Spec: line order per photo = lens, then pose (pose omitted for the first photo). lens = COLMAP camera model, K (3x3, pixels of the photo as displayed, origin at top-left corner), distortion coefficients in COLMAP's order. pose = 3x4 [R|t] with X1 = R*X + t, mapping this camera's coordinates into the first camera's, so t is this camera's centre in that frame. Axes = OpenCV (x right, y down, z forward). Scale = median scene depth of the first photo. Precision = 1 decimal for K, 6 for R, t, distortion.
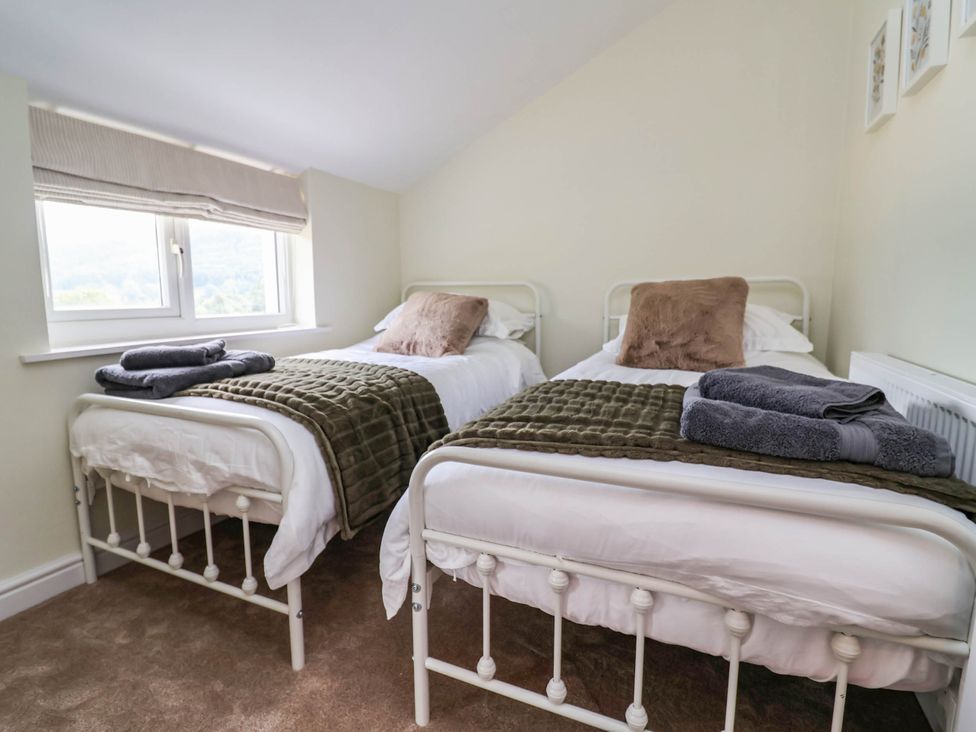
lens RADIAL K [[510.7, 0, 479.5], [0, 510.7, 360.0], [0, 0, 1]] dist [-0.004105, -0.001025]
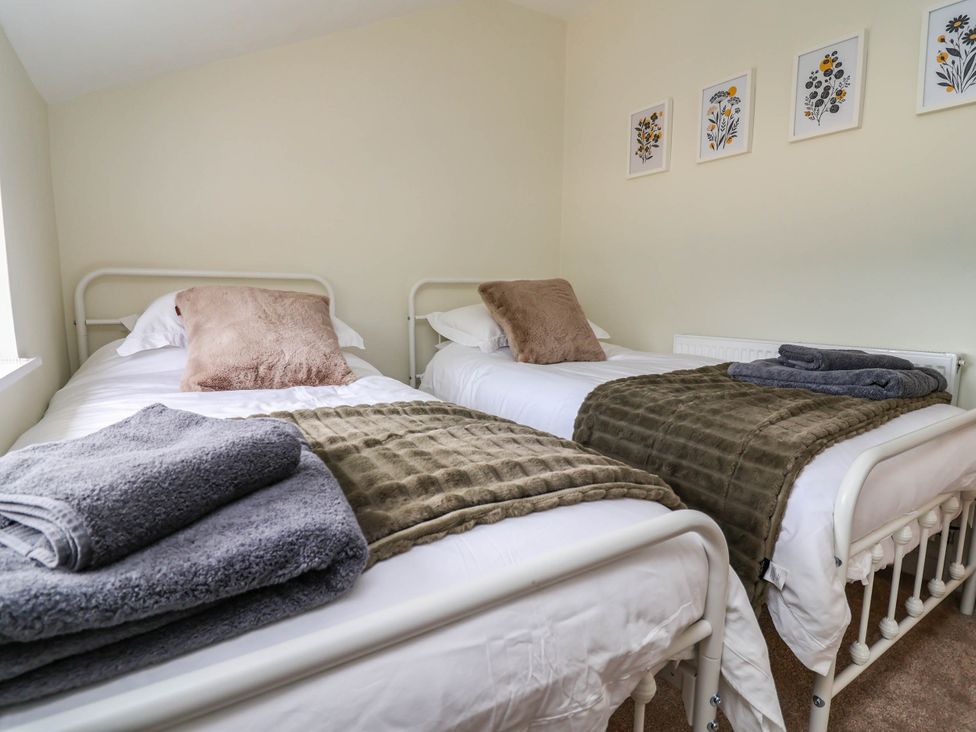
lens RADIAL K [[540.9, 0, 482.0], [0, 540.9, 365.1], [0, 0, 1]] dist [-0.023655, -0.001355]
pose [[0.533691, -0.108478, 0.838693, -0.478044], [0.102542, 0.992722, 0.063149, -0.049375], [-0.839440, 0.052299, 0.540931, 0.402737]]
